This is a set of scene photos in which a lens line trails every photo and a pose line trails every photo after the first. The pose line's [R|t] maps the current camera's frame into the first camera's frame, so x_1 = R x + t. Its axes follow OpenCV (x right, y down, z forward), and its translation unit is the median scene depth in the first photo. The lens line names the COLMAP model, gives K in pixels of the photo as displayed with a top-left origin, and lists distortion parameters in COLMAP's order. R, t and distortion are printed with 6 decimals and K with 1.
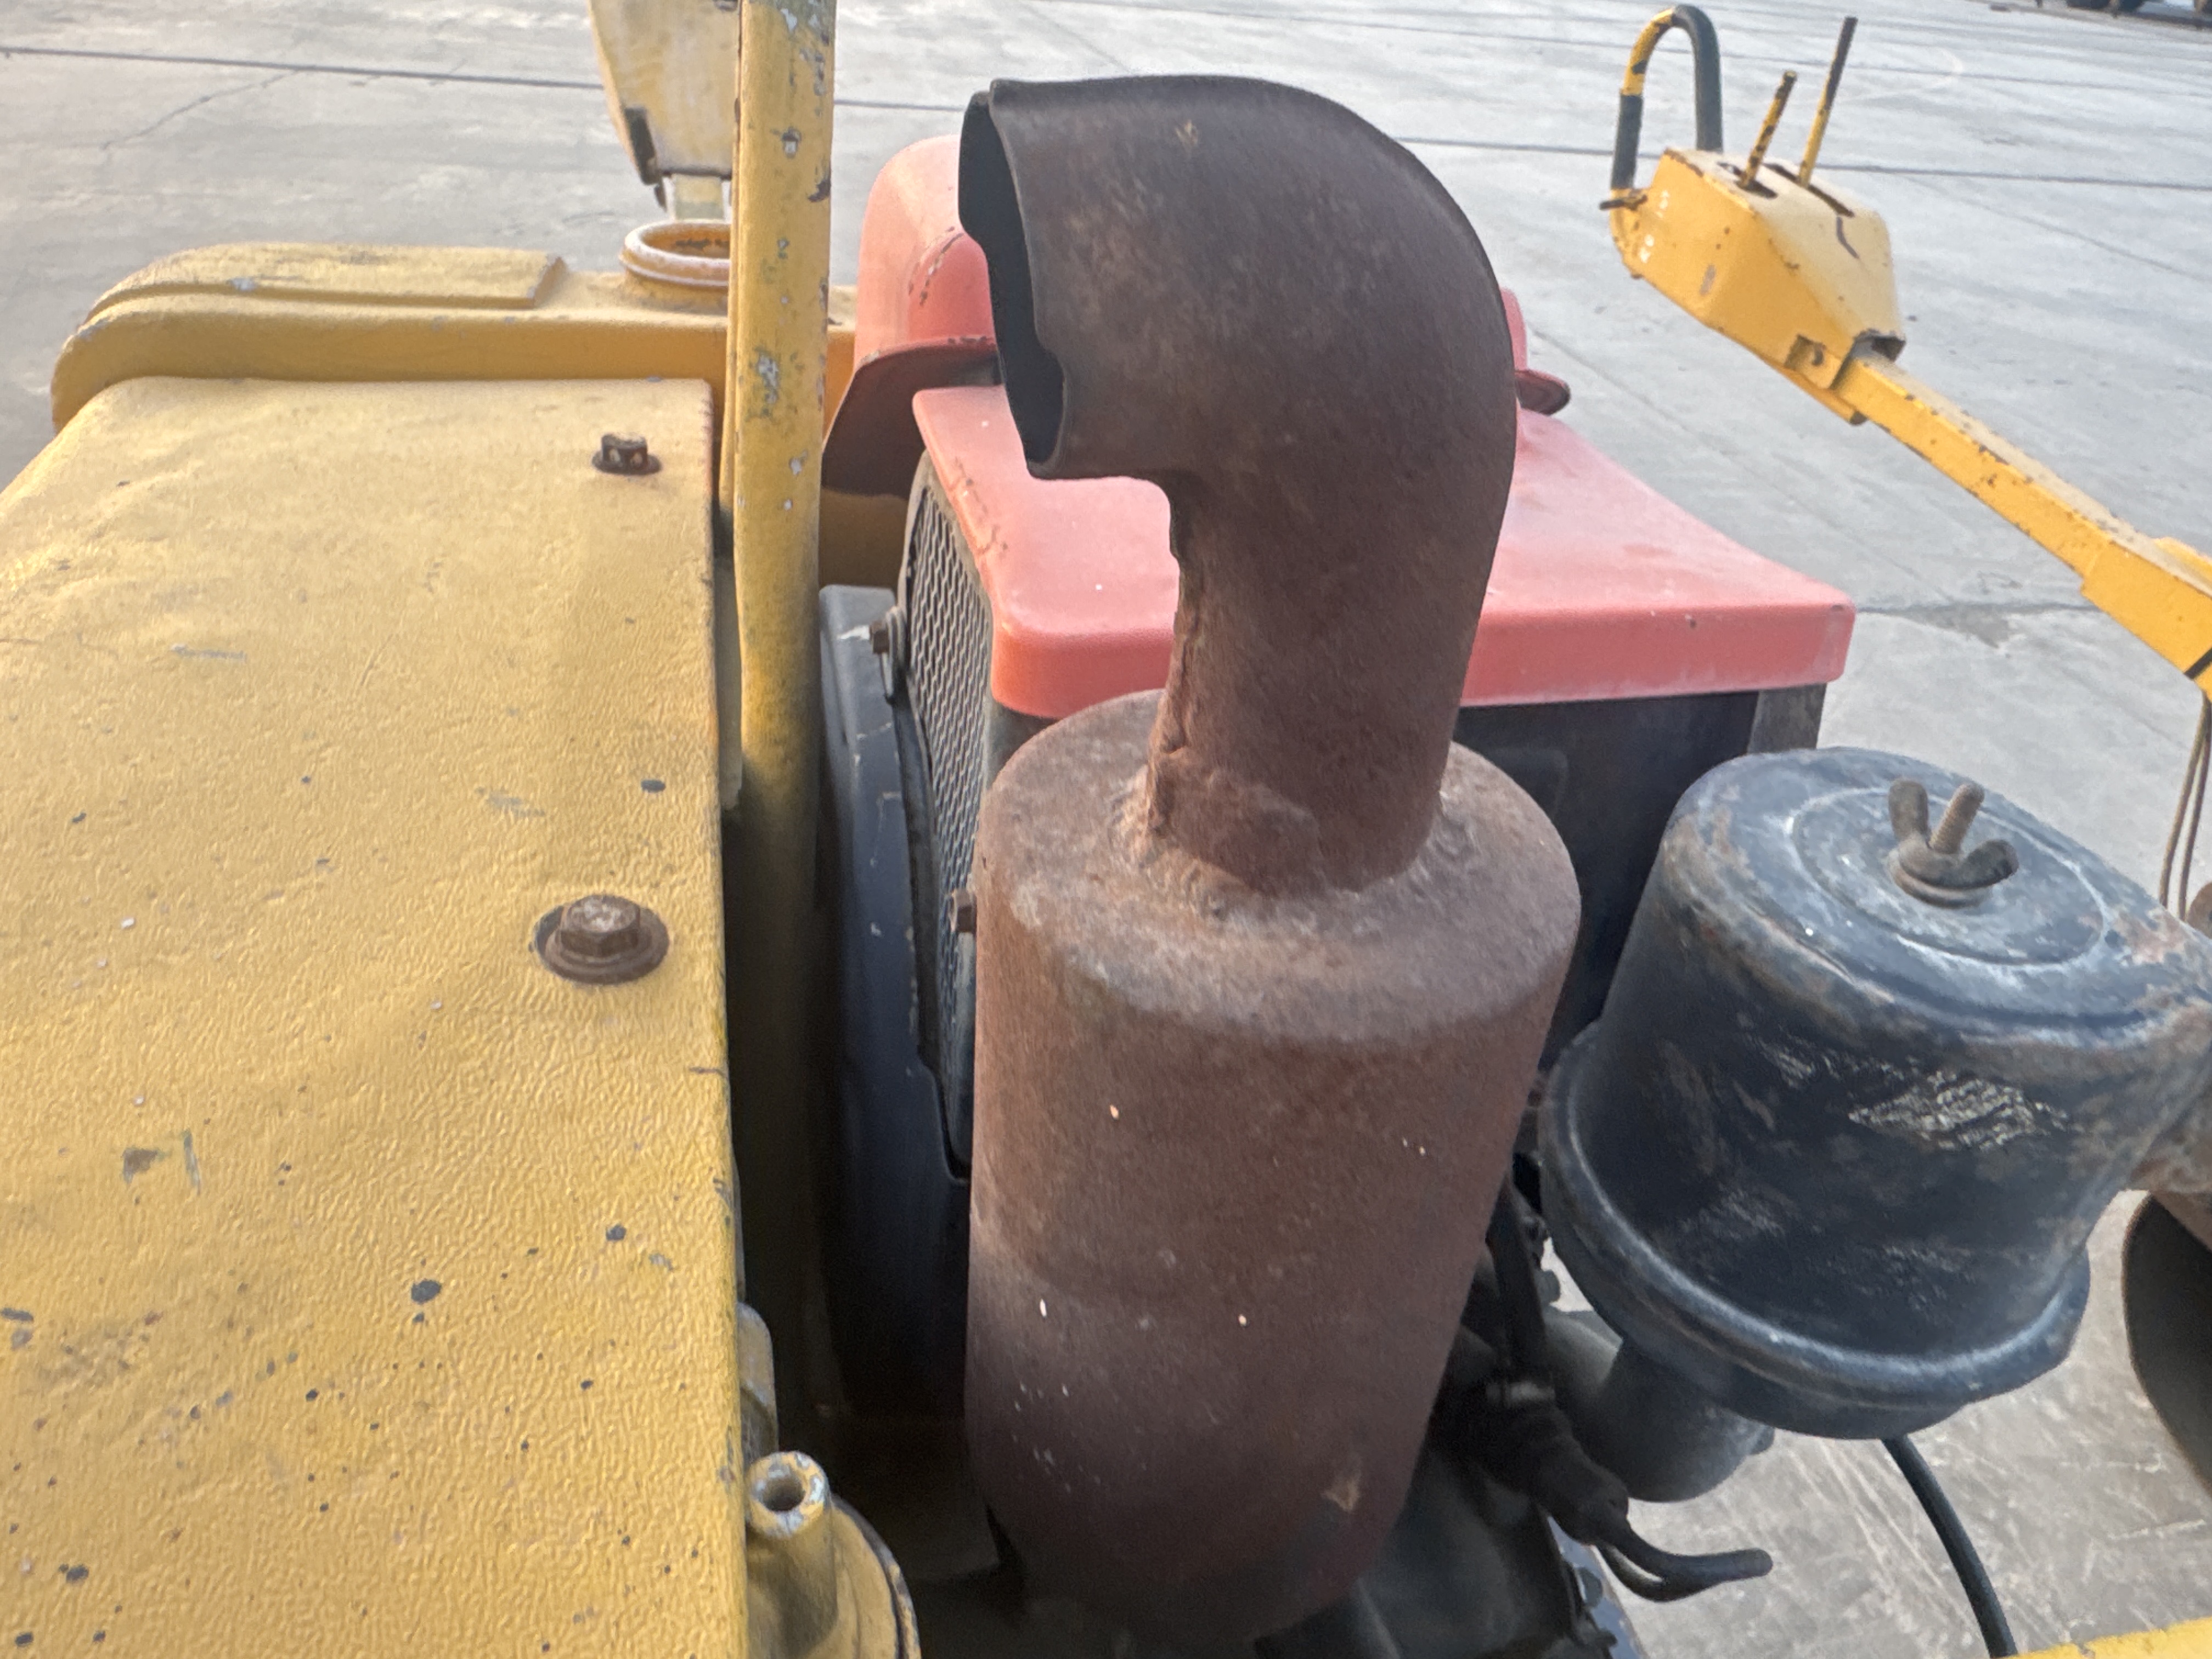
lens RADIAL K [[1515.3, 0, 1106.0], [0, 1515.3, 829.5], [0, 0, 1]] dist [0.005202, 0.007014]
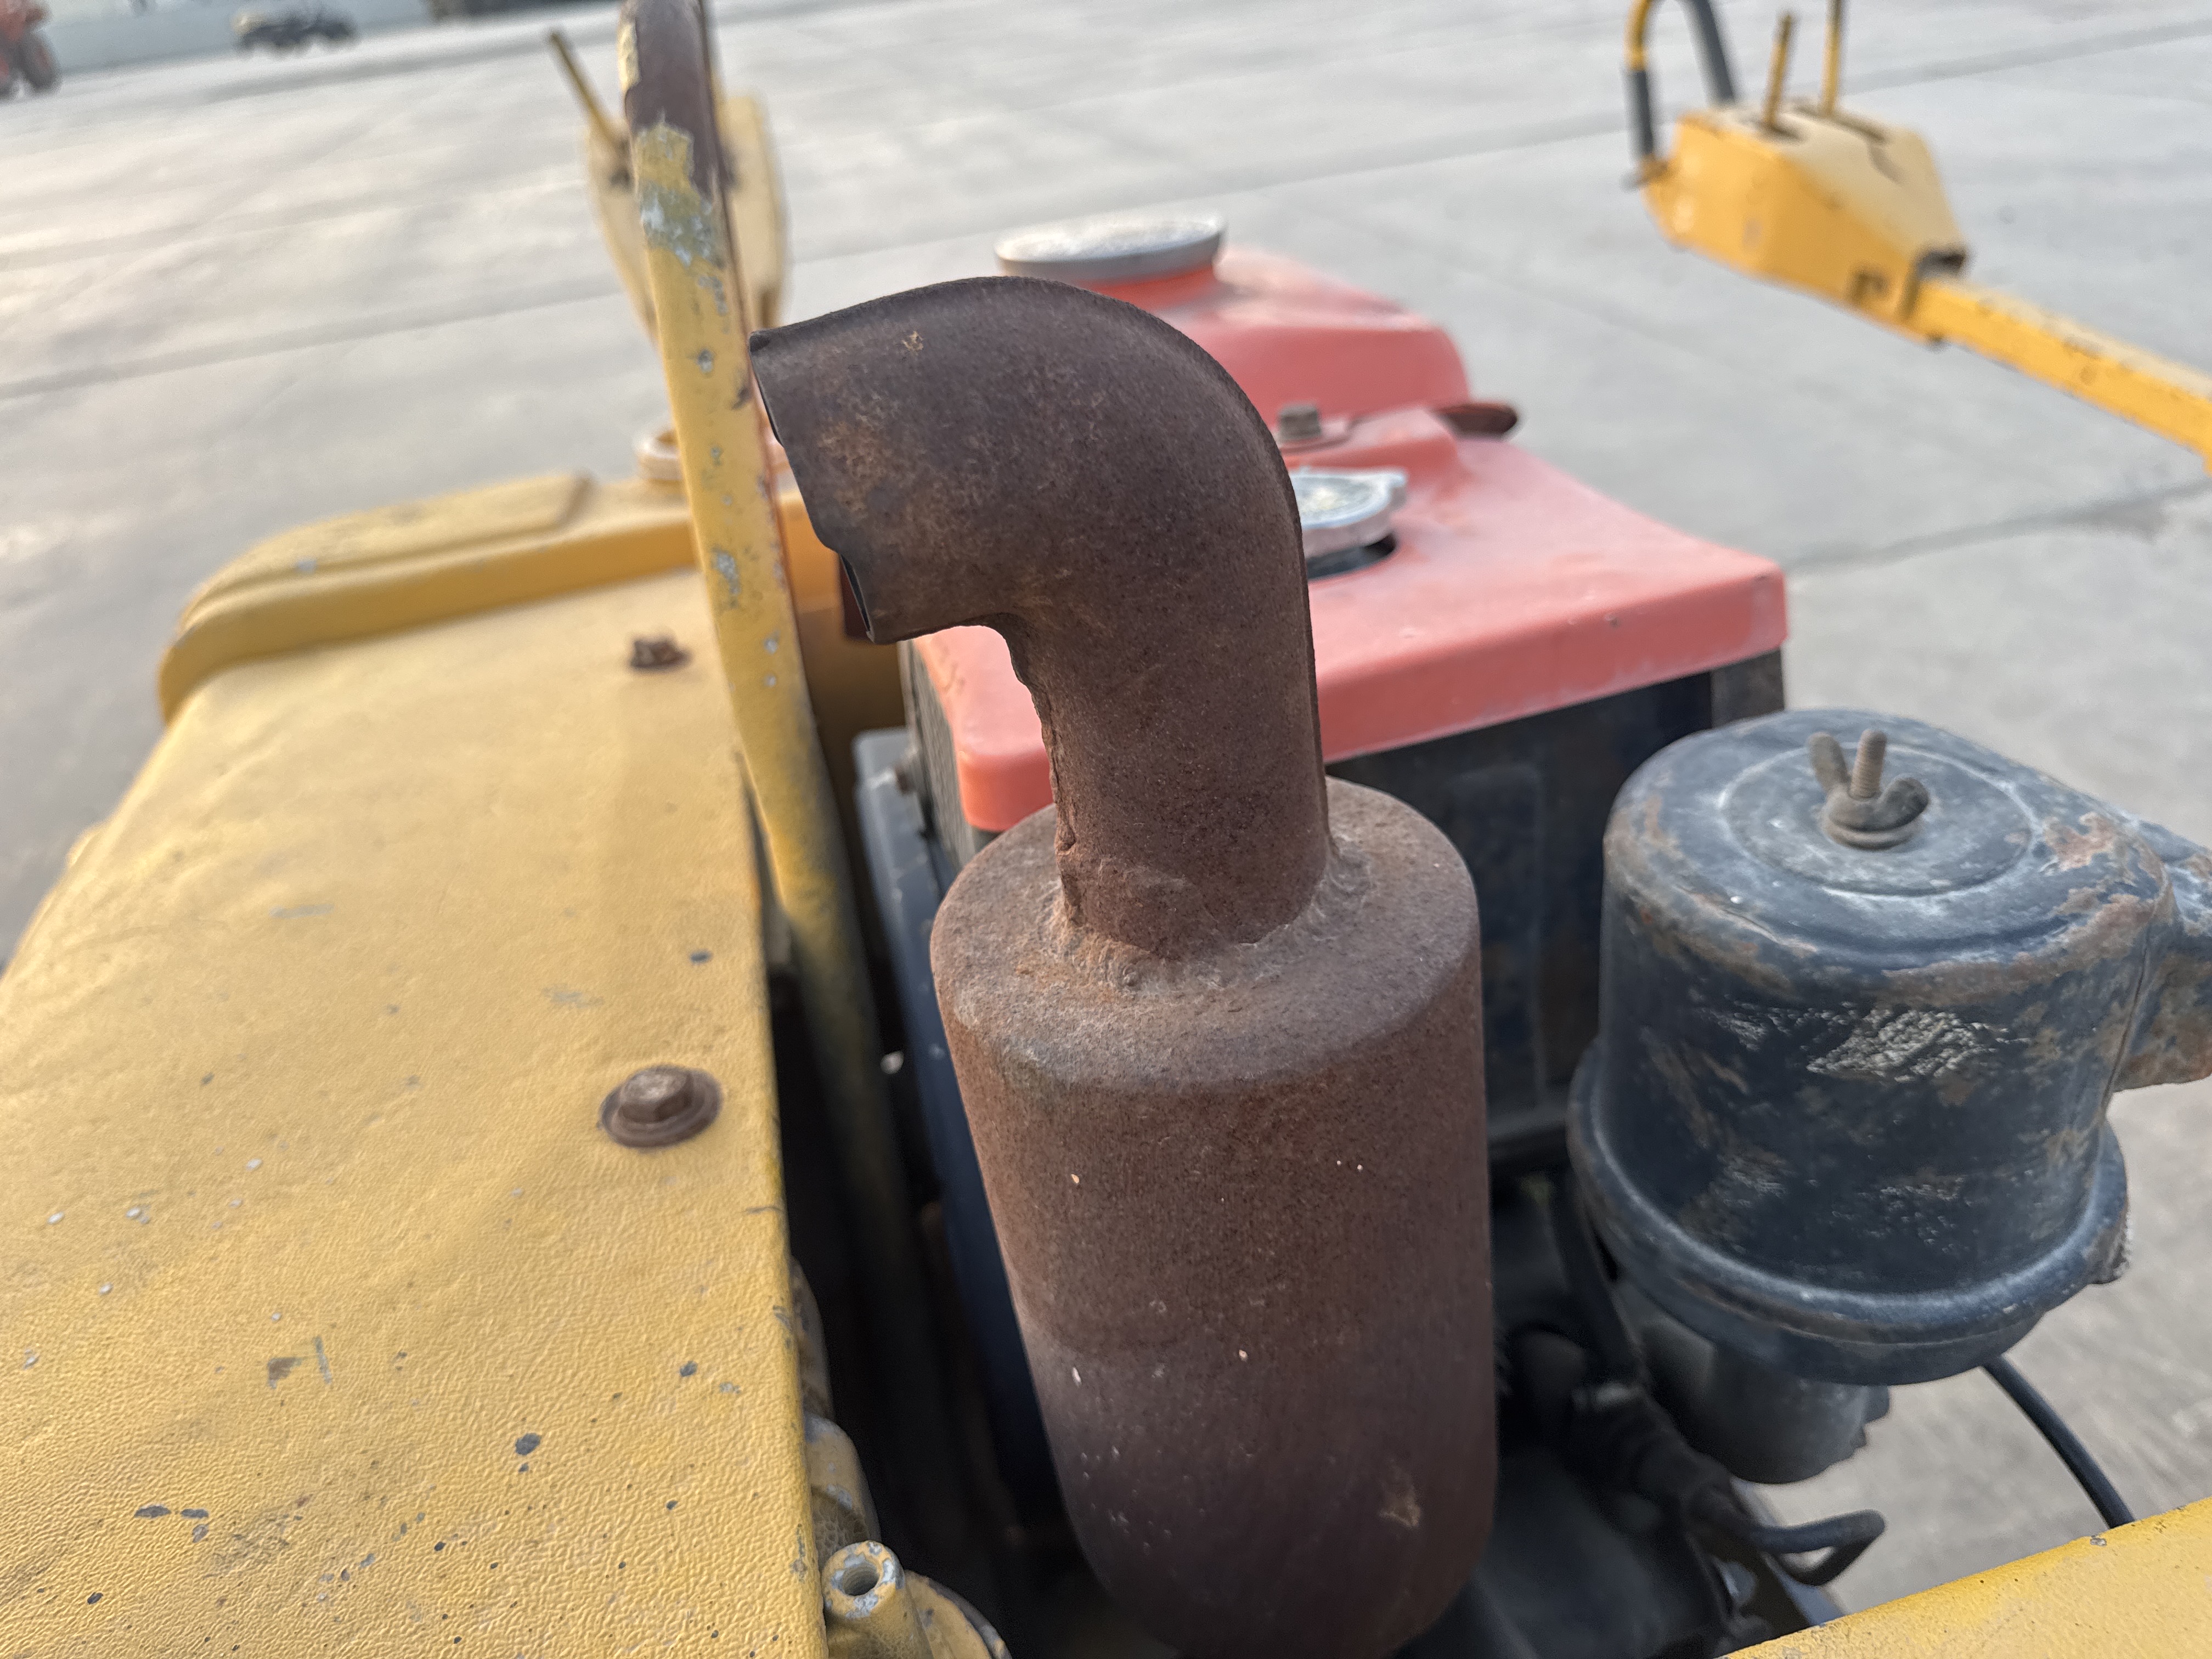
lens RADIAL K [[1581.9, 0, 1117.0], [0, 1581.9, 835.7], [0, 0, 1]] dist [0.002790, -0.025951]
pose [[0.978091, -0.187243, -0.090985, 0.156571], [0.182004, 0.981285, -0.062886, 0.015812], [0.101058, 0.044949, 0.993865, -0.123971]]
